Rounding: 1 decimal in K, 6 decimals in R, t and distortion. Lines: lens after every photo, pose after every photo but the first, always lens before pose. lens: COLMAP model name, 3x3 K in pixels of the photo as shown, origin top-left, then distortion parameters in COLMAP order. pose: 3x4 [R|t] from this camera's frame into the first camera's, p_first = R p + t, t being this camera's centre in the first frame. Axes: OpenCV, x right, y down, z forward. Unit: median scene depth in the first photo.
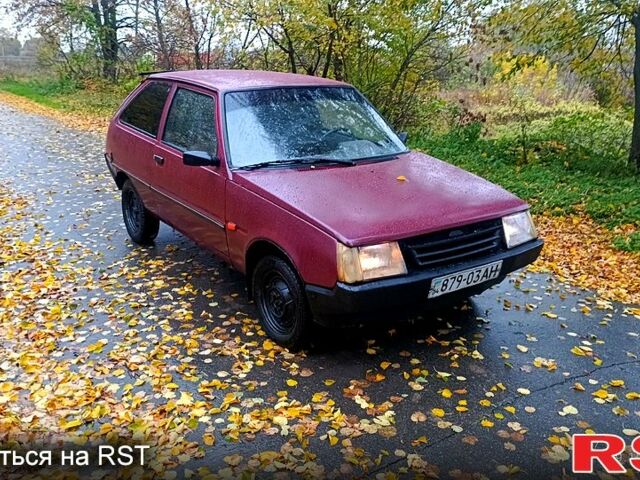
lens RADIAL K [[630.8, 0, 319.6], [0, 630.8, 238.5], [0, 0, 1]] dist [0.058104, 0.000000]
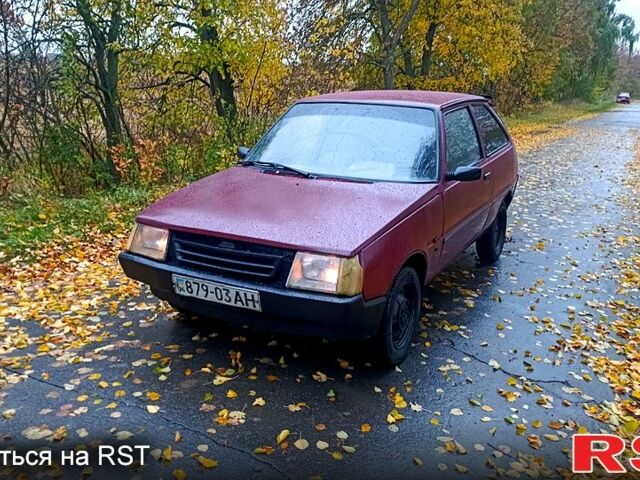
lens RADIAL K [[630.8, 0, 321.0], [0, 630.8, 241.3], [0, 0, 1]] dist [0.058104, 0.000000]
pose [[0.445575, 0.225210, -0.866454, 1.142005], [-0.278140, 0.954770, 0.105132, -0.158828], [0.850941, 0.194151, 0.488062, 0.673348]]
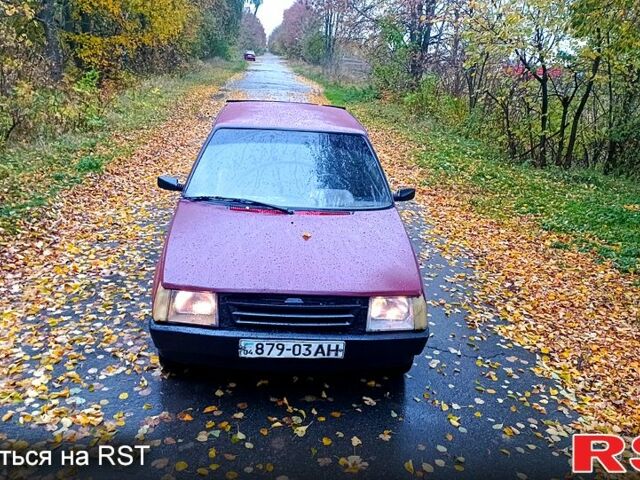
lens RADIAL K [[630.8, 0, 321.4], [0, 630.8, 239.0], [0, 0, 1]] dist [0.058104, 0.000000]
pose [[0.855191, 0.195065, -0.480206, 0.722157], [-0.201363, 0.978741, 0.038970, -0.152621], [0.477599, 0.063369, 0.876289, 0.166125]]
